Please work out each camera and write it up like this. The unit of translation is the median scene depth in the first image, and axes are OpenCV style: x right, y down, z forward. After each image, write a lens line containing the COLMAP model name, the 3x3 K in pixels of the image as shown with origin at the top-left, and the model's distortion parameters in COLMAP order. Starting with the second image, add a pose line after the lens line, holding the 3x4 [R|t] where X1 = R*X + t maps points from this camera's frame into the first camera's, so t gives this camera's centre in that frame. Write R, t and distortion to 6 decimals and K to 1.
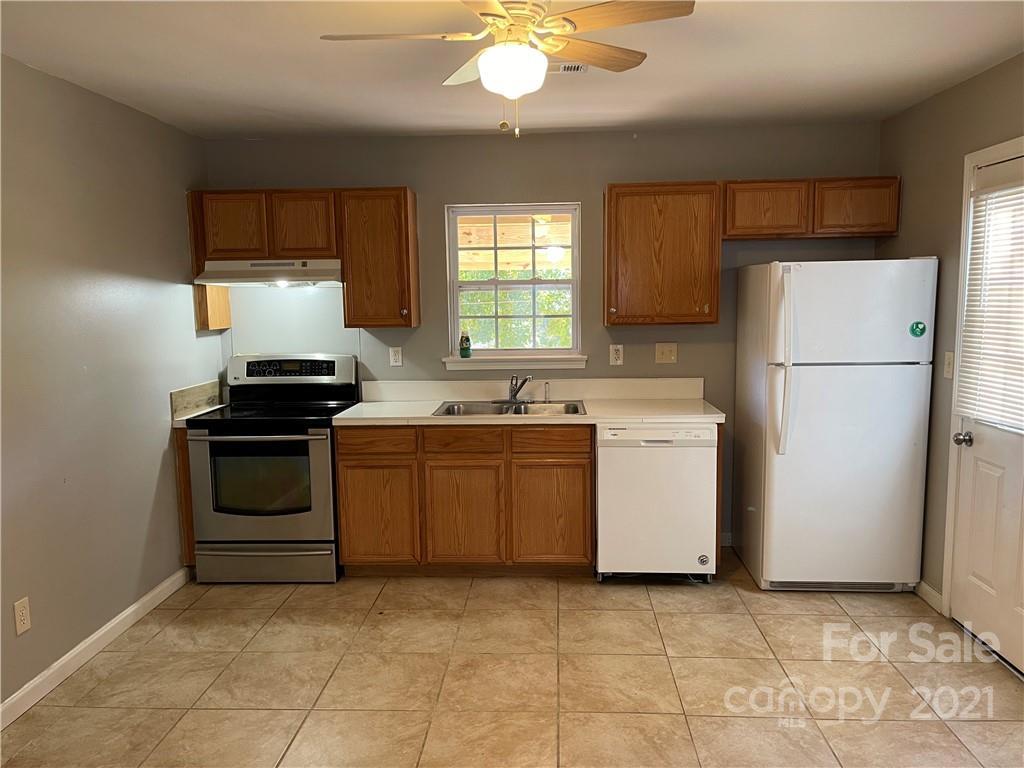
lens RADIAL K [[774.2, 0, 512.0], [0, 774.2, 384.0], [0, 0, 1]] dist [0.074662, -0.106892]
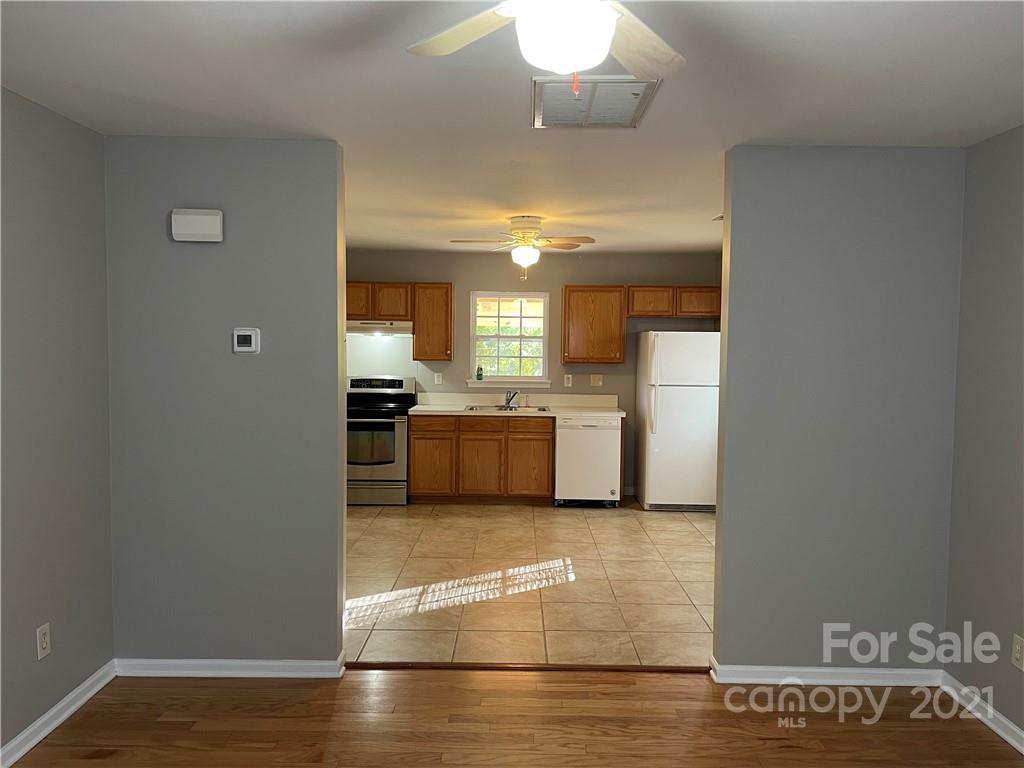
lens RADIAL K [[774.2, 0, 512.0], [0, 774.2, 384.0], [0, 0, 1]] dist [0.074662, -0.106892]
pose [[0.998306, 0.024539, 0.052762, -0.087028], [-0.021232, 0.997829, -0.062337, 0.086976], [-0.054177, 0.061111, 0.996660, -0.767699]]
